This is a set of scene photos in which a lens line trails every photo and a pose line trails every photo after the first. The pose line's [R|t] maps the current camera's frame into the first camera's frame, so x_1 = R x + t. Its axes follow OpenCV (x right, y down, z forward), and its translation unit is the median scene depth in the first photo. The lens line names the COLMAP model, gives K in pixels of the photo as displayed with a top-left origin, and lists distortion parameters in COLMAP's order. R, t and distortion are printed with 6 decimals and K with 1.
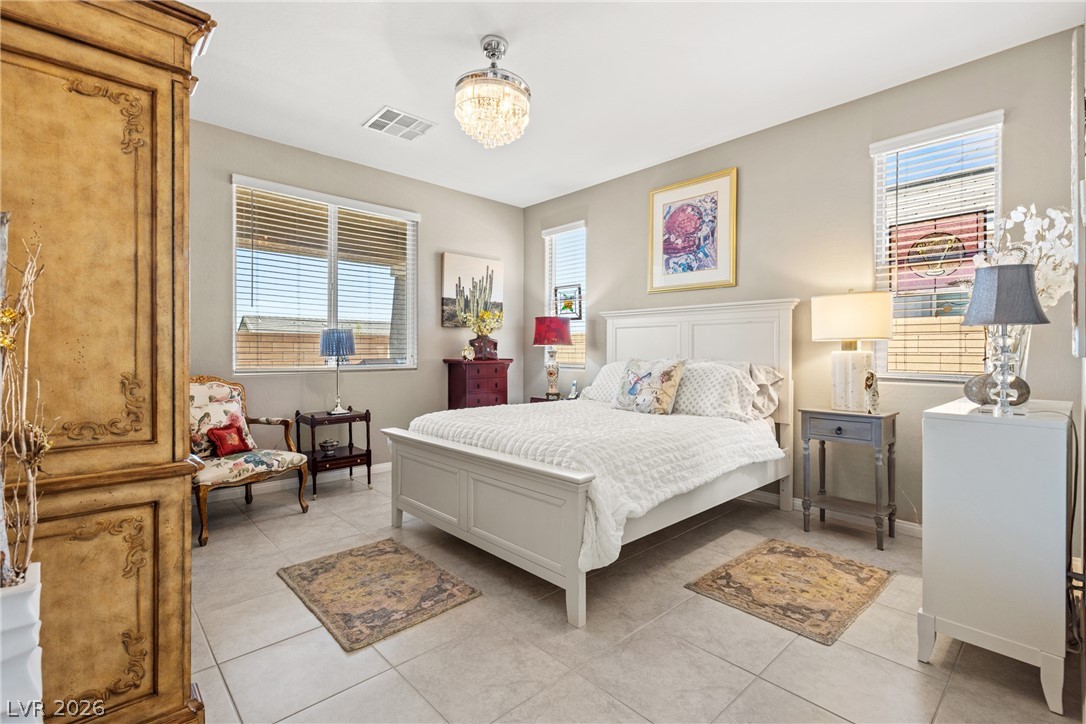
lens RADIAL K [[489.0, 0, 552.6], [0, 489.0, 354.7], [0, 0, 1]] dist [0.009022, -0.002118]
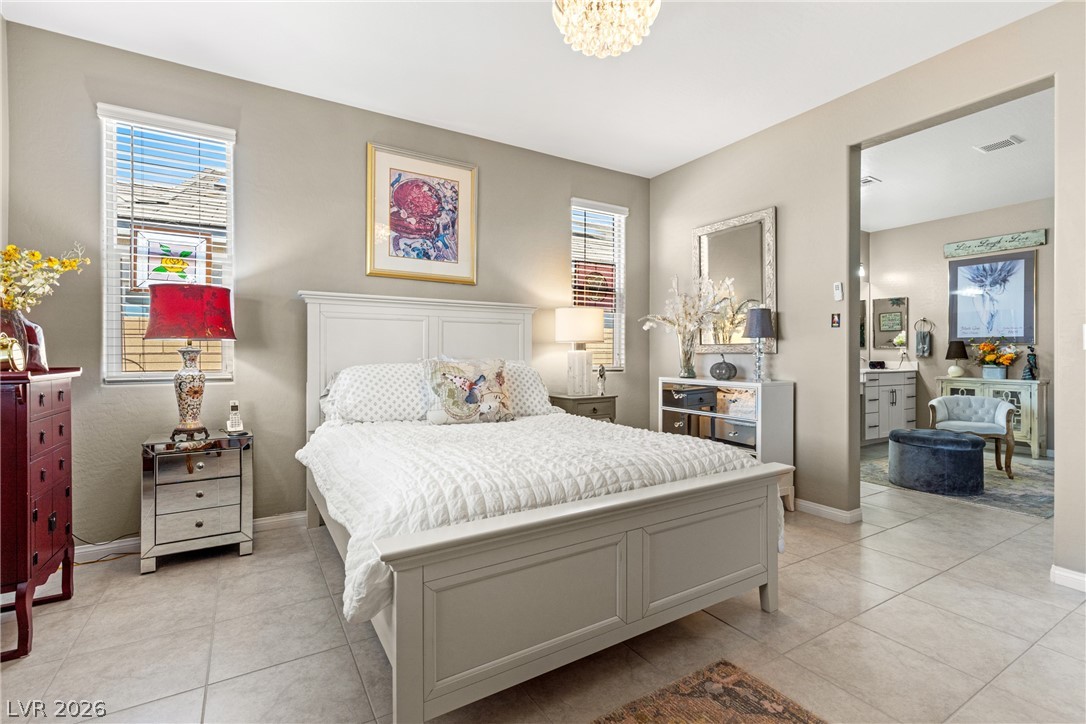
lens RADIAL K [[489.0, 0, 547.0], [0, 489.0, 352.8], [0, 0, 1]] dist [0.009022, -0.002118]
pose [[0.219009, -0.003634, 0.975716, -0.548989], [0.005747, 0.999981, 0.002434, -0.003738], [-0.975706, 0.005074, 0.219026, 0.624357]]
